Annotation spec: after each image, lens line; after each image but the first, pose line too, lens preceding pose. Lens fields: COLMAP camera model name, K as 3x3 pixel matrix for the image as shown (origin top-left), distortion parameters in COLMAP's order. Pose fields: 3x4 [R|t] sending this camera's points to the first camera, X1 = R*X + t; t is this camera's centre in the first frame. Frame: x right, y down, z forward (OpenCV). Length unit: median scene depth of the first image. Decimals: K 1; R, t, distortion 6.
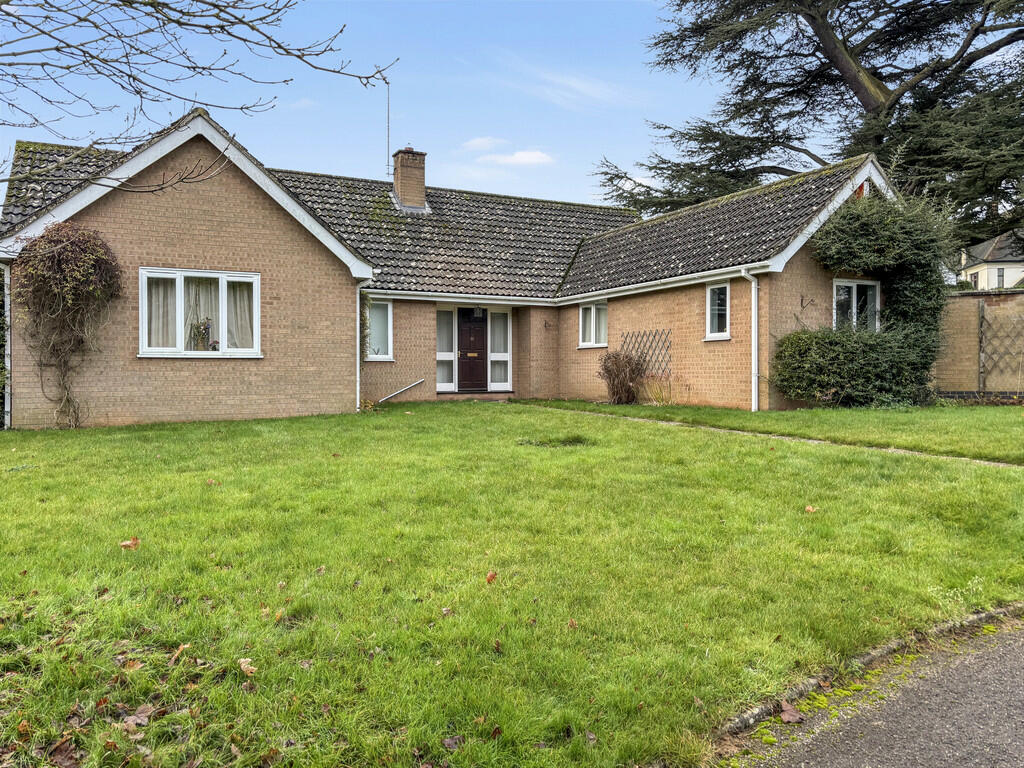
lens RADIAL K [[778.4, 0, 512.0], [0, 778.4, 384.0], [0, 0, 1]] dist [0.000612, -0.004290]
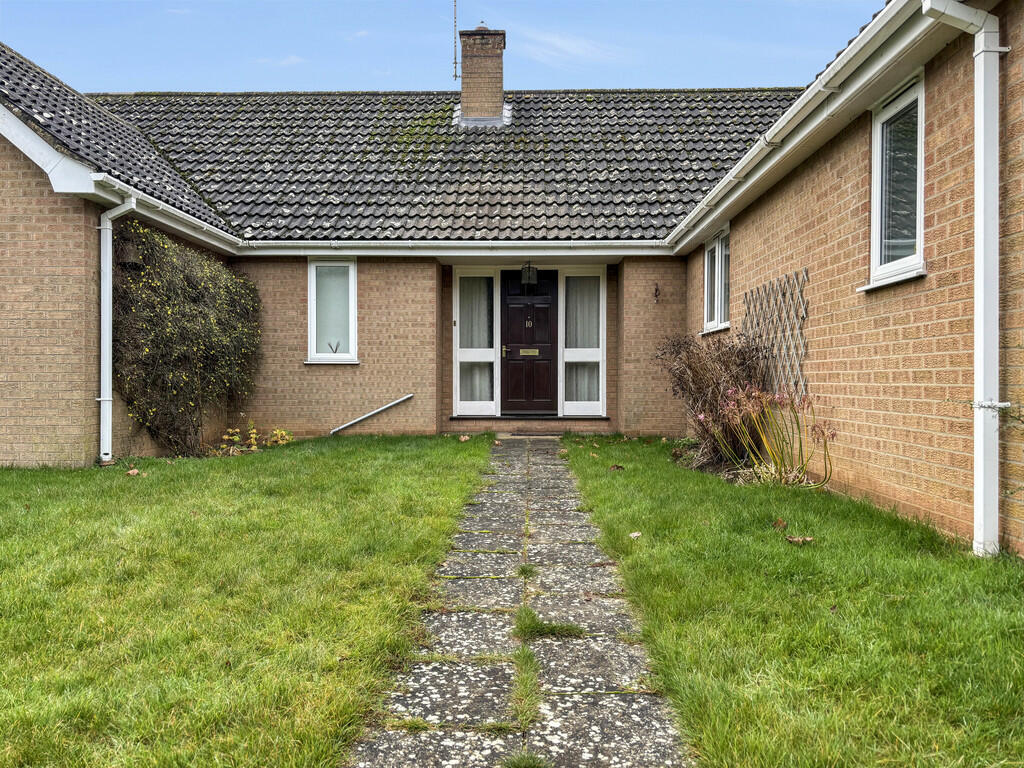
lens RADIAL K [[778.4, 0, 512.0], [0, 778.4, 384.0], [0, 0, 1]] dist [0.000612, -0.004290]
pose [[0.885547, 0.004735, -0.464525, 0.219823], [-0.008922, 0.999937, -0.006817, -0.011177], [0.464464, 0.010181, 0.885534, 0.534716]]
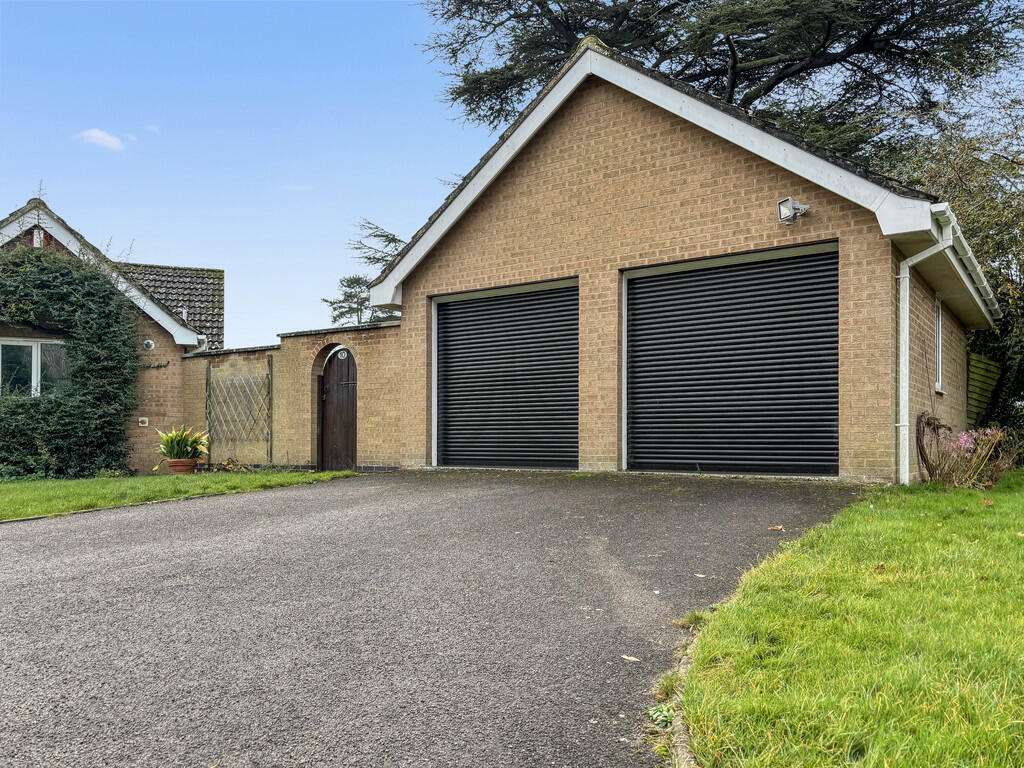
lens RADIAL K [[775.6, 0, 512.4], [0, 775.6, 432.2], [0, 0, 1]] dist [0.032521, -0.005286]
pose [[0.994863, 0.002026, -0.101210, 0.865139], [-0.004872, 0.999599, -0.027881, -0.001678], [0.101113, 0.028230, 0.994474, 0.118899]]
